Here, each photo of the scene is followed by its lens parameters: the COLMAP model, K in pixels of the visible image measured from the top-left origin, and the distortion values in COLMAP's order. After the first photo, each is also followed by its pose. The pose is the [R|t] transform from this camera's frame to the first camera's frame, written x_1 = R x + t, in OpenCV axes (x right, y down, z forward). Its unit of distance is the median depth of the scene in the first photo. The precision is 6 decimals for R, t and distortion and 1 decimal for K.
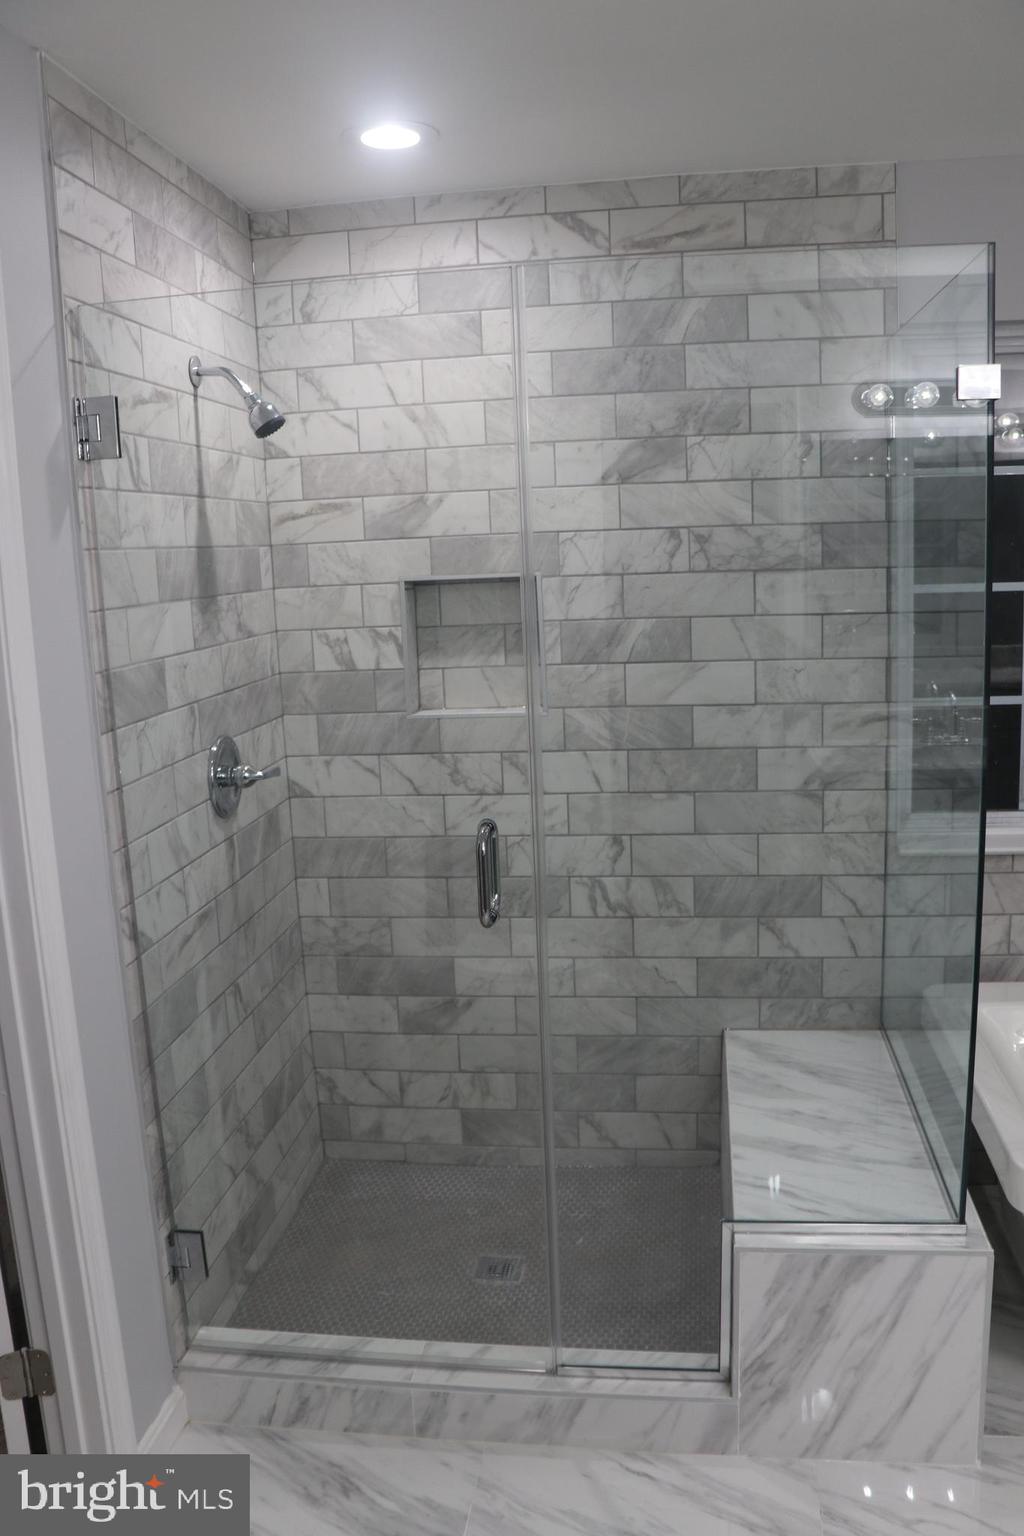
lens RADIAL K [[1263.7, 0, 528.9], [0, 1263.7, 787.8], [0, 0, 1]] dist [-0.181612, 0.156258]
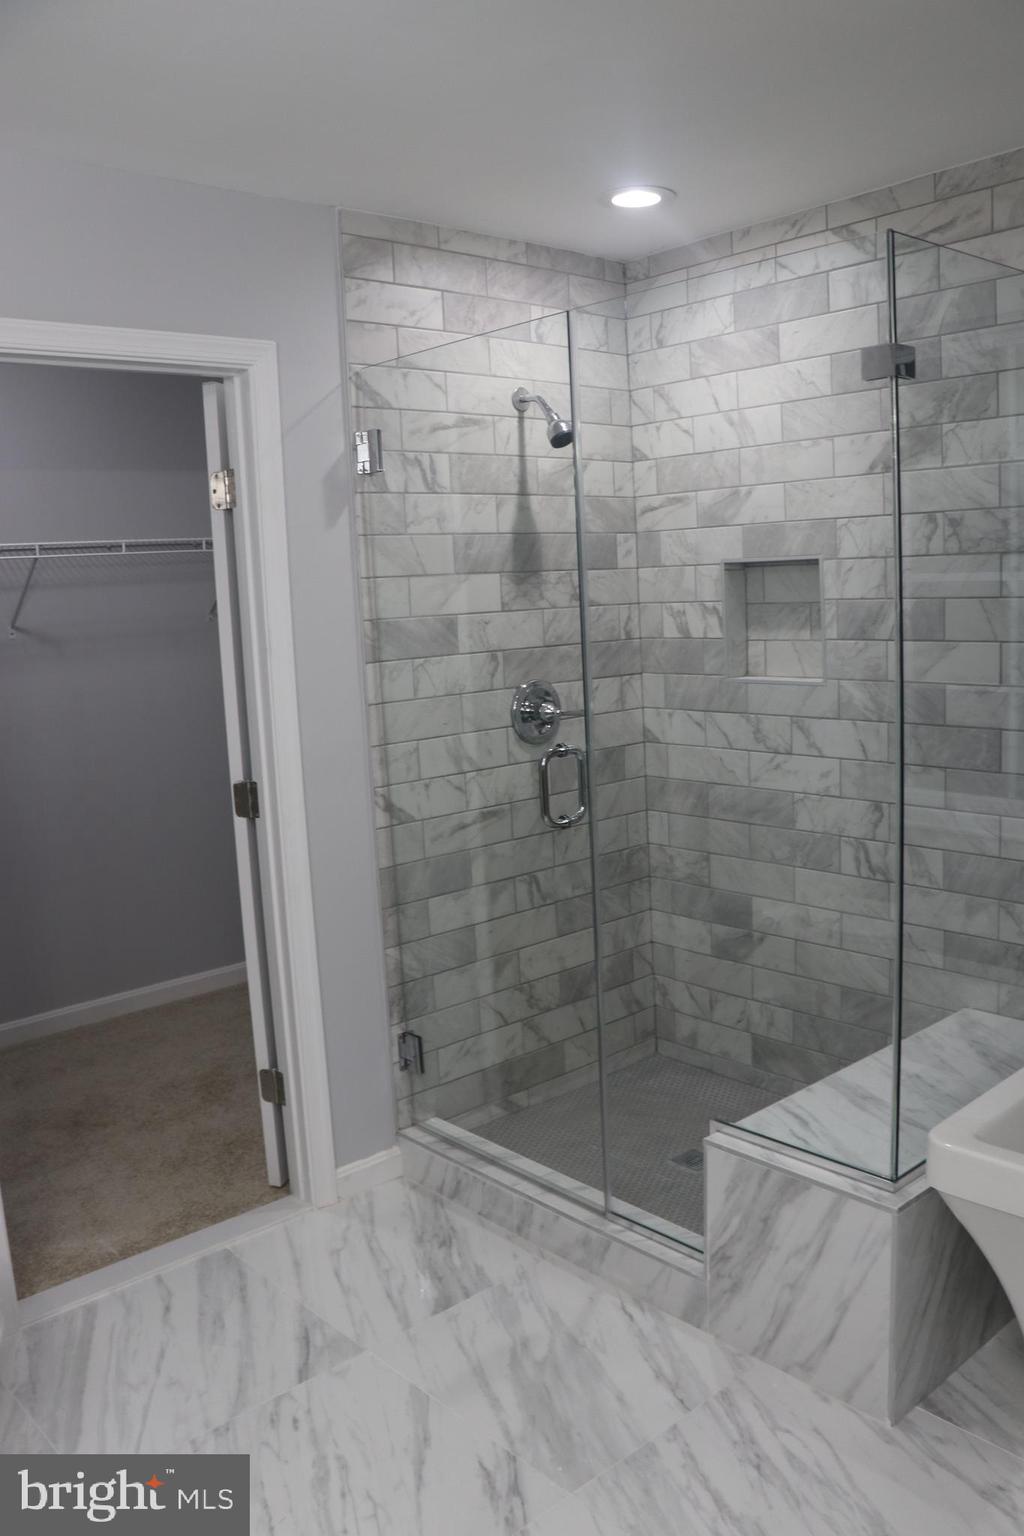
lens RADIAL K [[1262.4, 0, 536.3], [0, 1262.4, 793.7], [0, 0, 1]] dist [-0.185895, 0.162168]
pose [[0.764849, 0.110890, -0.634594, 0.547611], [-0.106609, 0.993279, 0.045076, 0.014774], [0.635327, 0.033177, 0.771530, 0.003664]]
